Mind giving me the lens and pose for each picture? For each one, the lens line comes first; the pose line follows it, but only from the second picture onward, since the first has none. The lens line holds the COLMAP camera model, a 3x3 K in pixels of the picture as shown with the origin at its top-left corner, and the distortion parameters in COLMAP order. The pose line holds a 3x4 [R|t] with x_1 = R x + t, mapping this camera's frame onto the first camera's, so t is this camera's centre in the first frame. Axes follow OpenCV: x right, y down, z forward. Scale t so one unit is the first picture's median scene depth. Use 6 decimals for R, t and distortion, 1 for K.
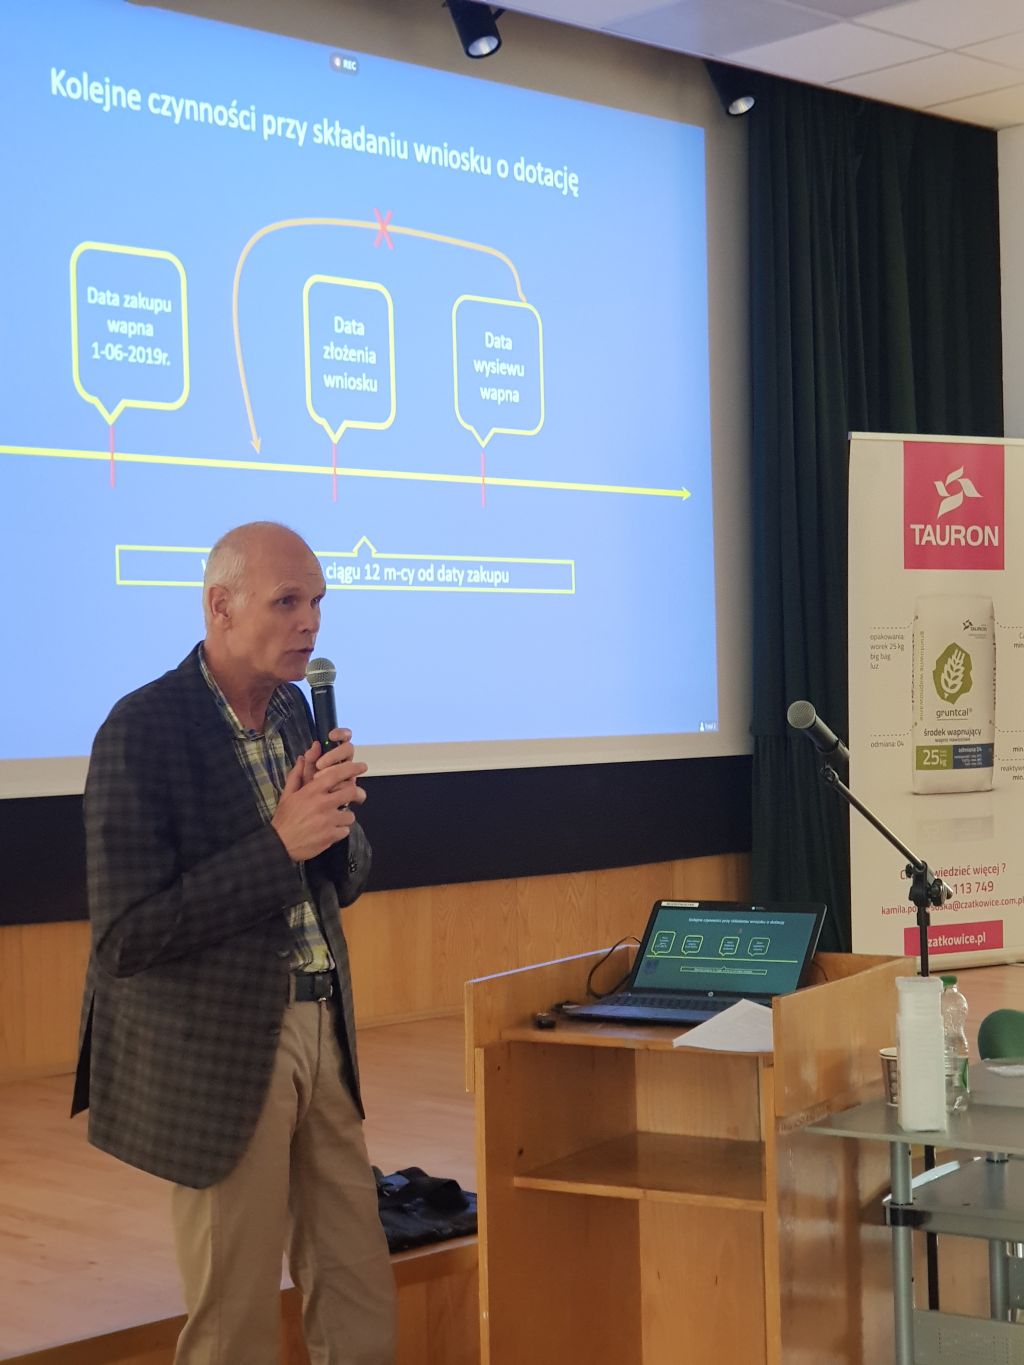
lens RADIAL K [[2556.9, 0, 512.0], [0, 2556.9, 682.5], [0, 0, 1]] dist [0.015203, 0.028238]
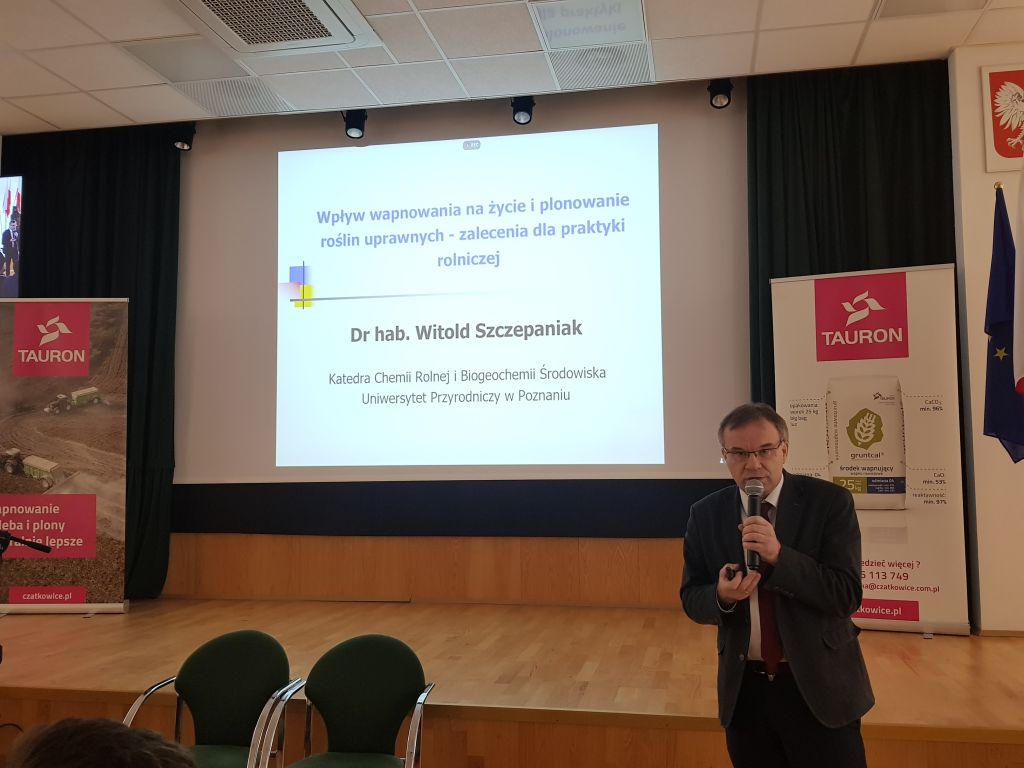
lens RADIAL K [[901.6, 0, 513.4], [0, 901.6, 364.2], [0, 0, 1]] dist [-0.028614, 0.001205]
pose [[0.565312, -0.056792, -0.822920, 0.495995], [0.002020, 0.997719, -0.067467, -0.006387], [0.824875, 0.036477, 0.564137, 0.540460]]
